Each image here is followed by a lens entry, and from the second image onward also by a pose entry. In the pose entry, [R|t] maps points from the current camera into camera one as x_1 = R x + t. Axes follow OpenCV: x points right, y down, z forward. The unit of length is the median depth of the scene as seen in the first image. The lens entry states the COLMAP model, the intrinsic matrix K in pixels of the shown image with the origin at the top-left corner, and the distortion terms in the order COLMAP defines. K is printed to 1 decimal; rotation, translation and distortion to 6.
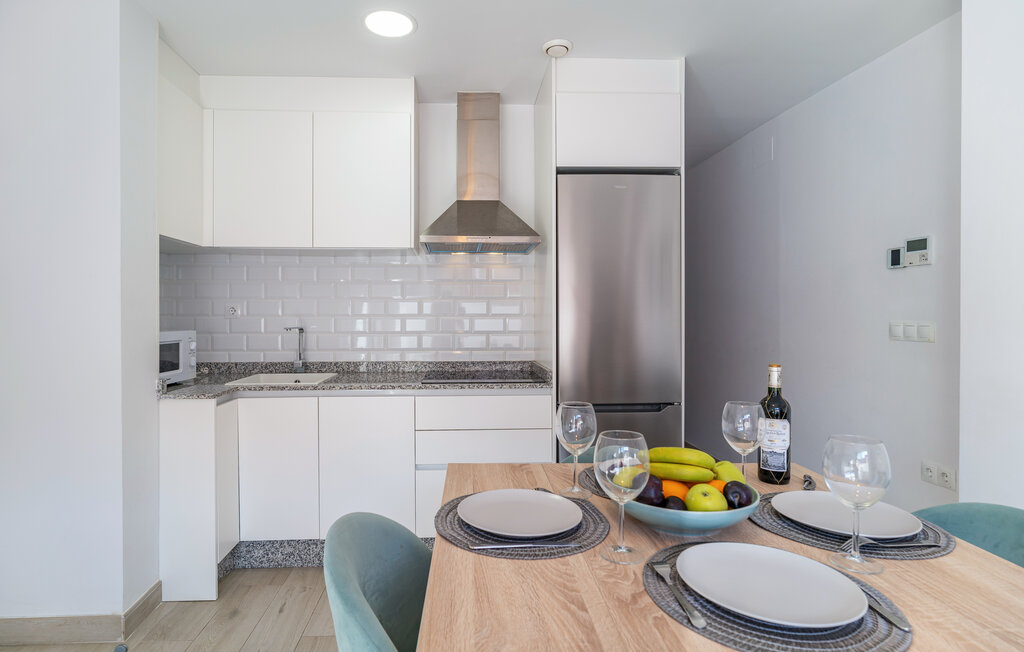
lens RADIAL K [[541.0, 0, 512.0], [0, 541.0, 326.0], [0, 0, 1]] dist [-0.002801, -0.000120]
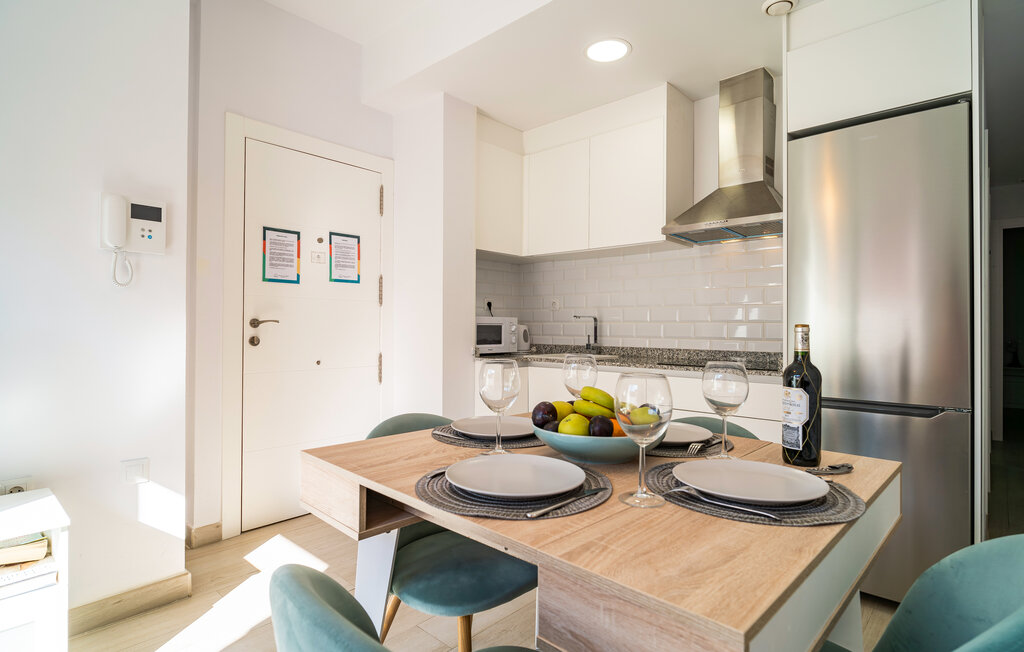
lens RADIAL K [[530.4, 0, 512.0], [0, 530.4, 326.0], [0, 0, 1]] dist [0.000464, 0.000506]
pose [[0.699535, 0.005039, -0.714580, 0.402567], [-0.017545, 0.999795, -0.010126, 0.047391], [0.714383, 0.019621, 0.699480, 0.050794]]
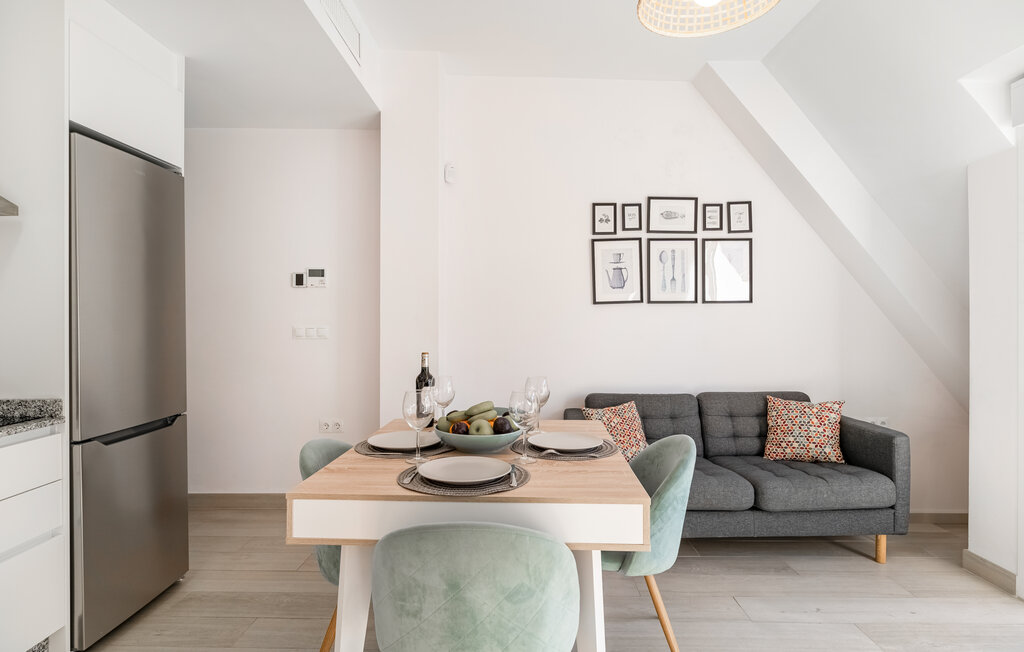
lens RADIAL K [[530.4, 0, 512.0], [0, 530.4, 326.0], [0, 0, 1]] dist [0.000464, 0.000506]
pose [[0.072203, -0.014426, 0.997286, -0.607855], [0.002319, 0.999895, 0.014295, -0.025149], [-0.997387, 0.001280, 0.072229, 0.352599]]
